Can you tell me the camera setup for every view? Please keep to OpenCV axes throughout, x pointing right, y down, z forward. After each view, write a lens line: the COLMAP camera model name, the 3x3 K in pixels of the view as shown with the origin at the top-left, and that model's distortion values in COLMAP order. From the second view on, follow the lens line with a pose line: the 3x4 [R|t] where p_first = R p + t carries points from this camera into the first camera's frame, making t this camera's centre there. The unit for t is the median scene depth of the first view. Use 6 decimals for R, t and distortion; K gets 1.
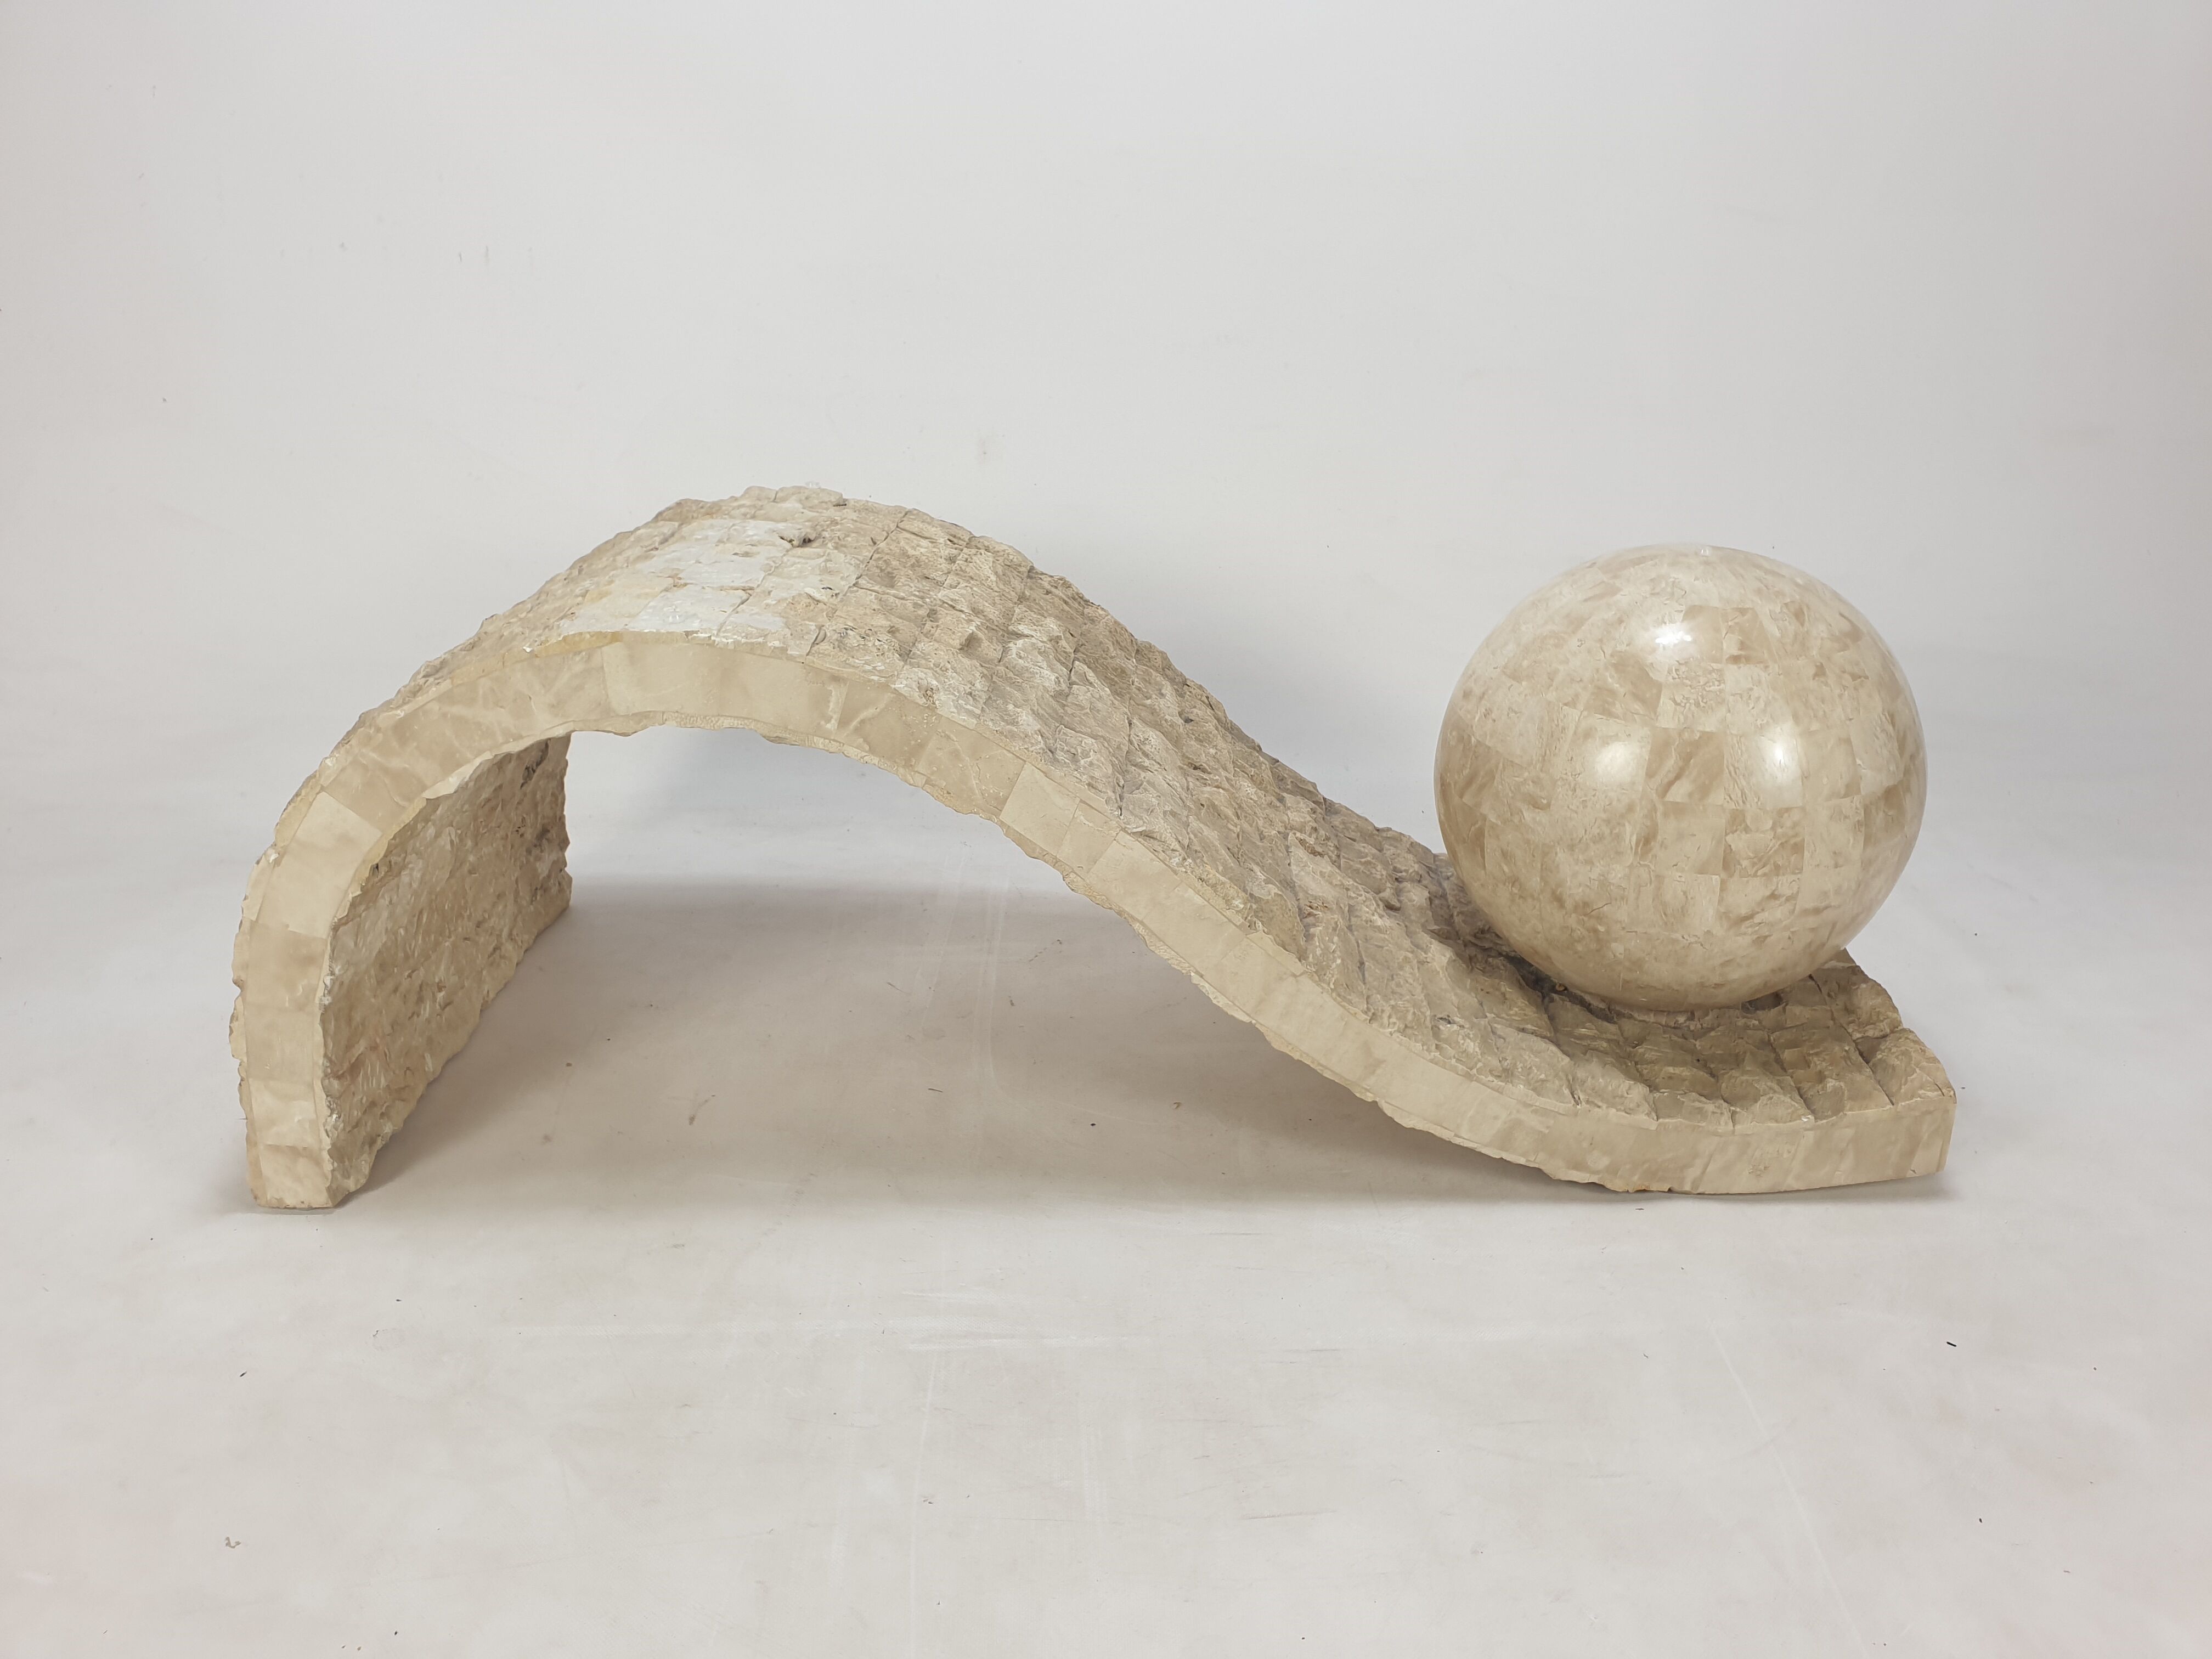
lens RADIAL K [[1707.9, 0, 1097.6], [0, 1707.9, 785.5], [0, 0, 1]] dist [0.104803, -0.299826]
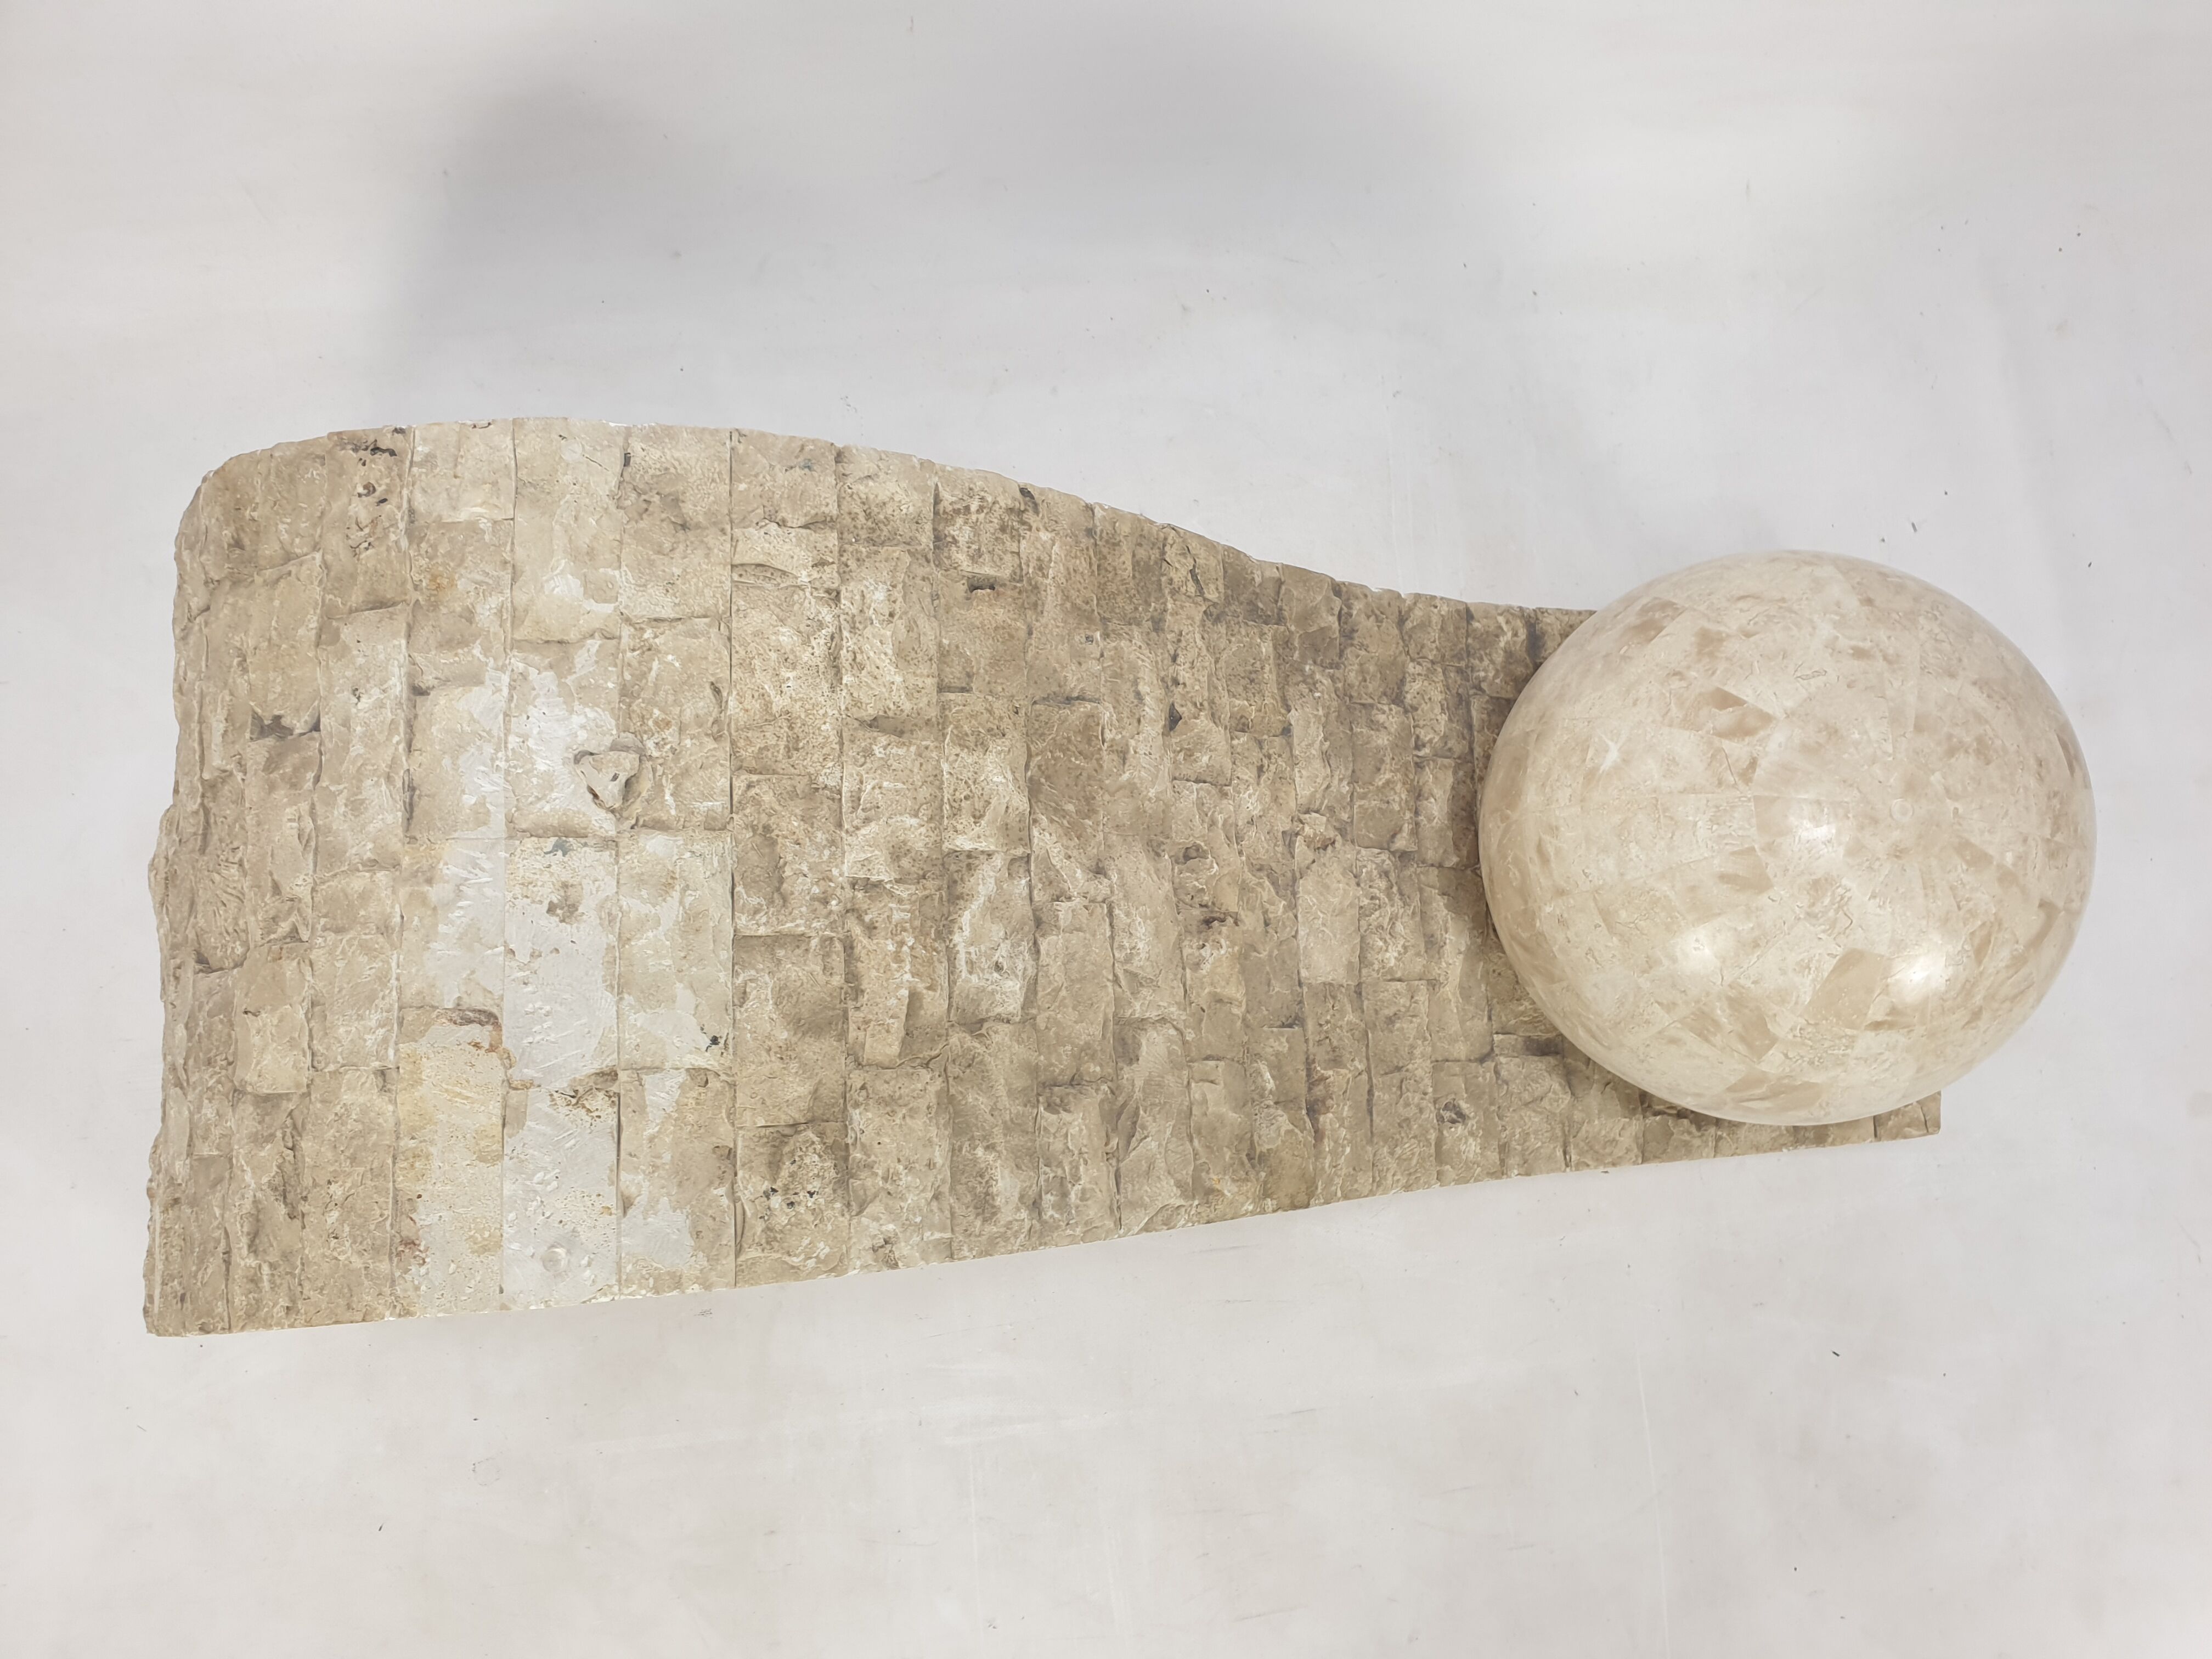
lens RADIAL K [[1748.0, 0, 1109.9], [0, 1748.0, 811.7], [0, 0, 1]] dist [-0.011573, -0.006228]
pose [[0.996412, -0.079054, 0.030223, -0.001898], [0.013751, 0.503574, 0.863842, -0.809709], [-0.083510, -0.860327, 0.502855, 0.691309]]
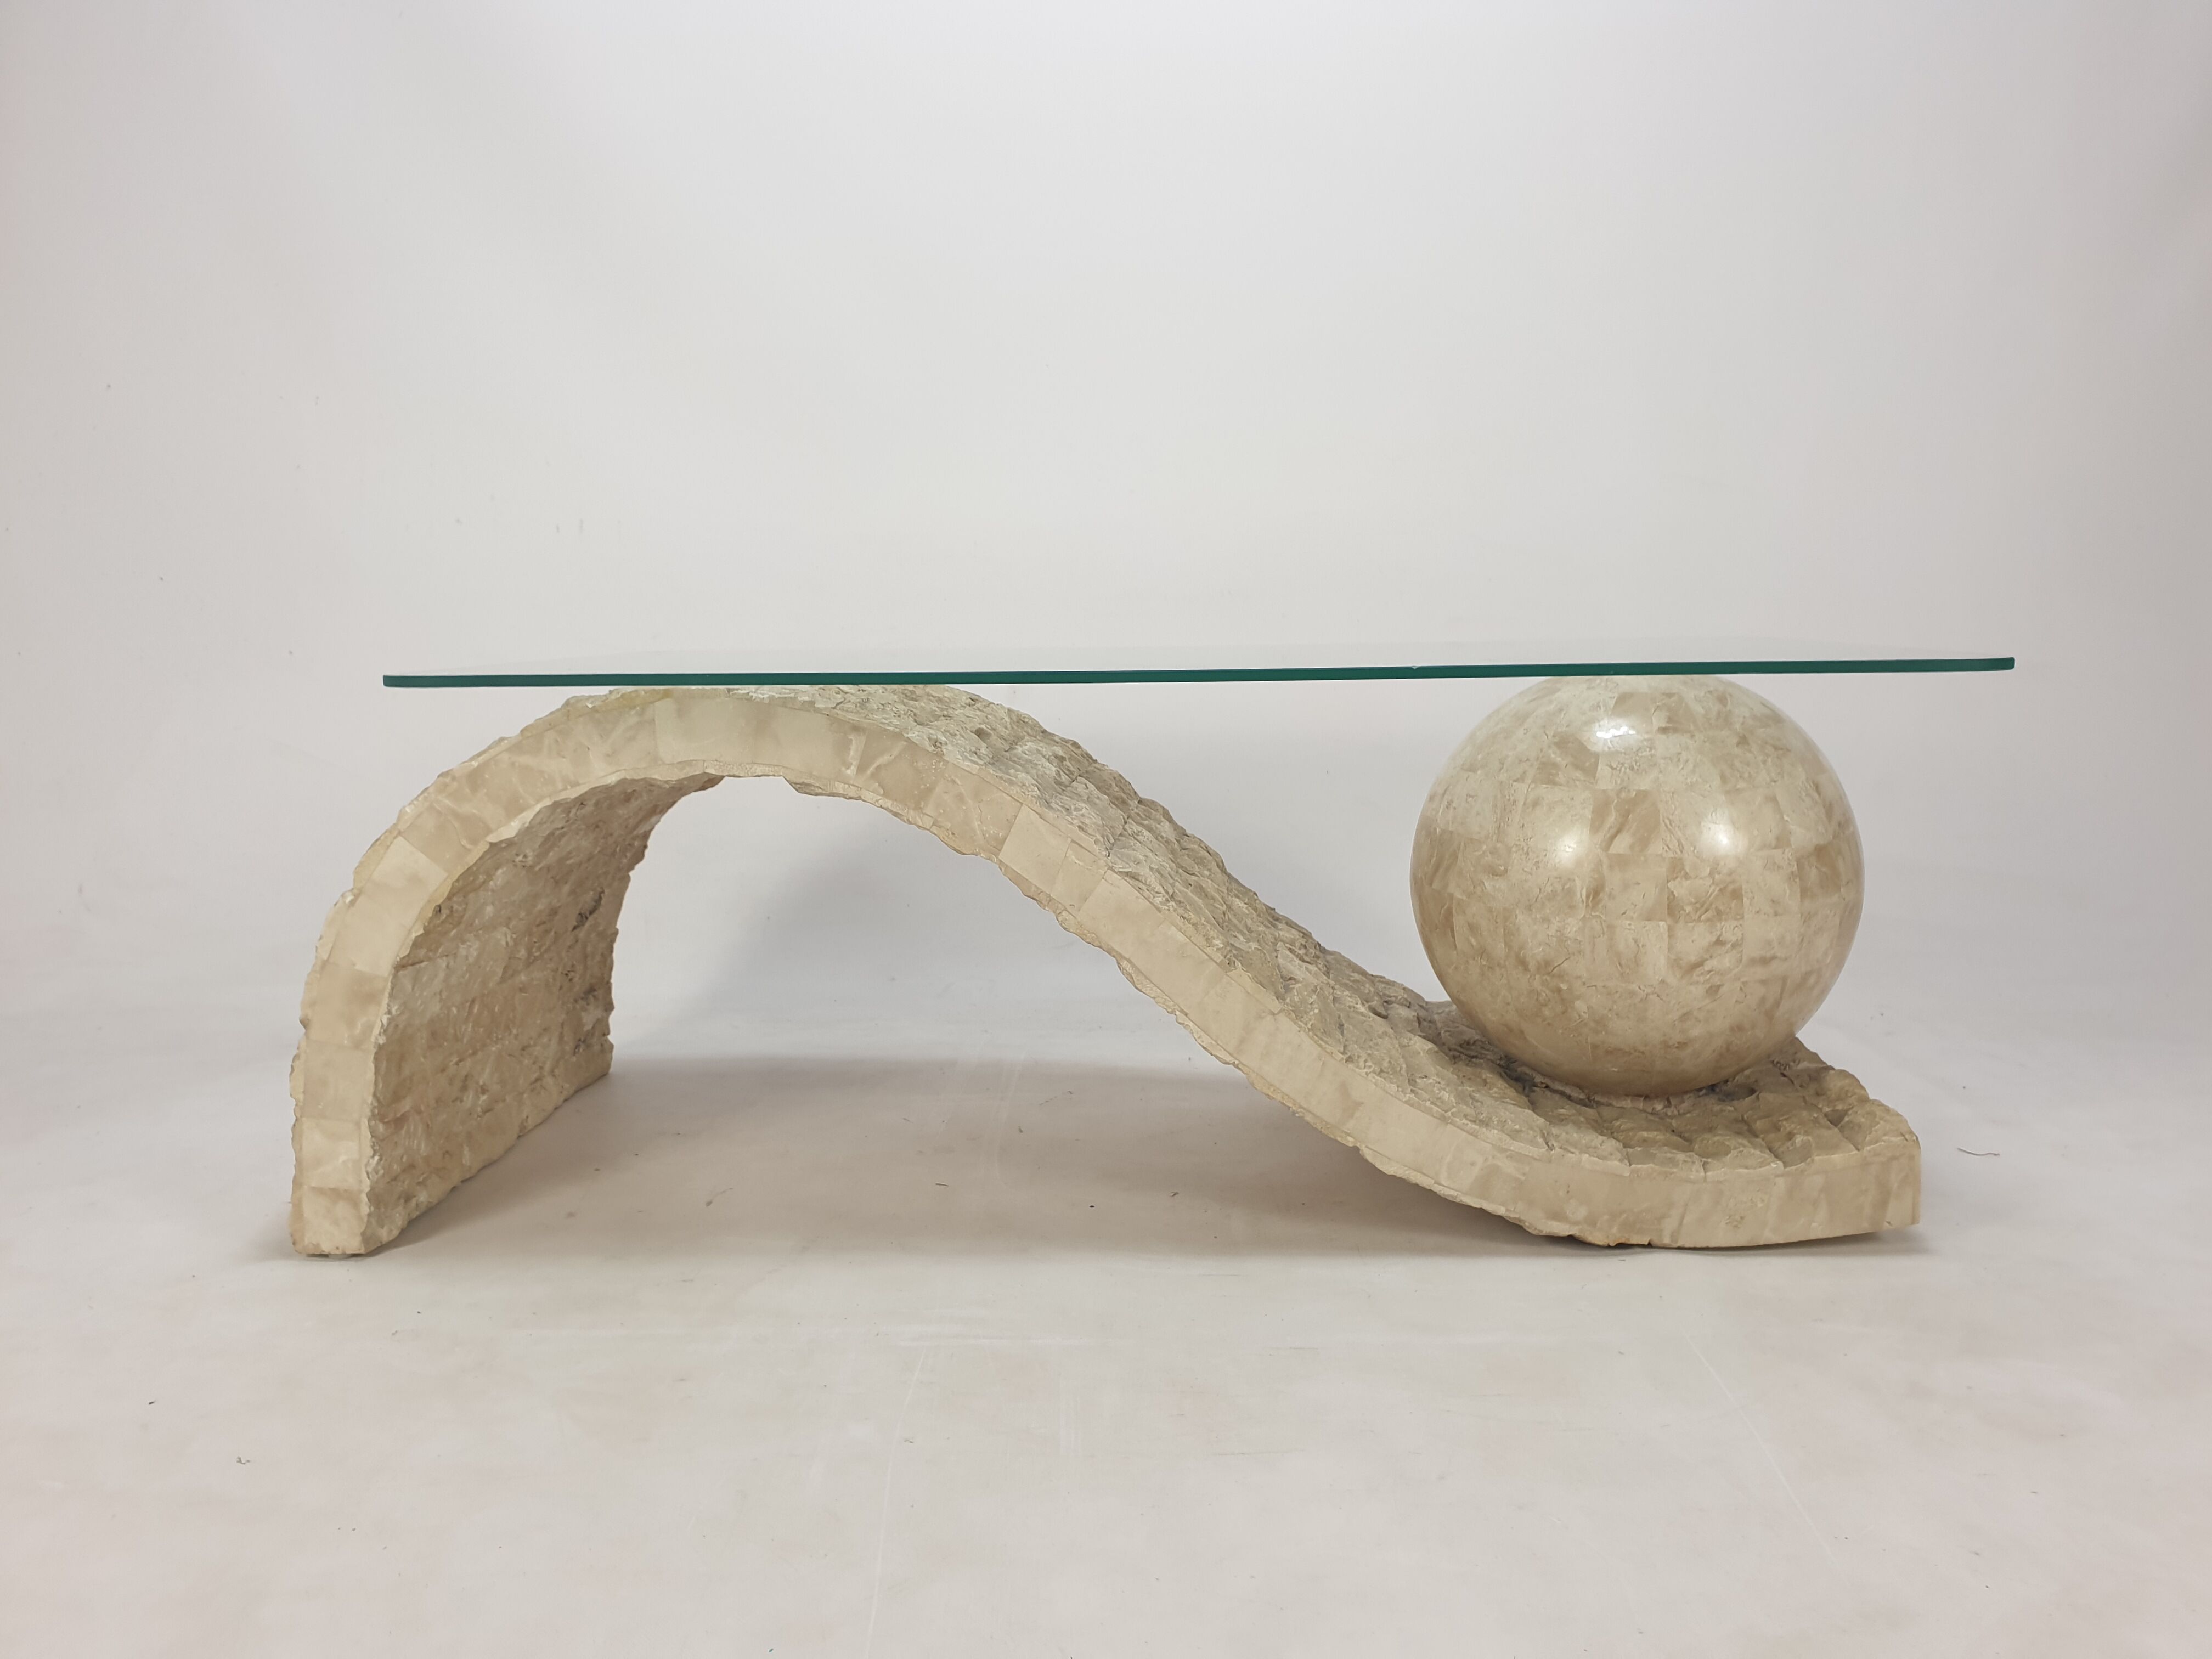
lens RADIAL K [[1707.9, 0, 1097.6], [0, 1707.9, 785.5], [0, 0, 1]] dist [0.104803, -0.299826]
pose [[0.999335, -0.007521, -0.035685, 0.043418], [-0.001953, 0.966067, -0.258284, 0.242845], [0.036417, 0.258182, 0.965410, -0.073984]]
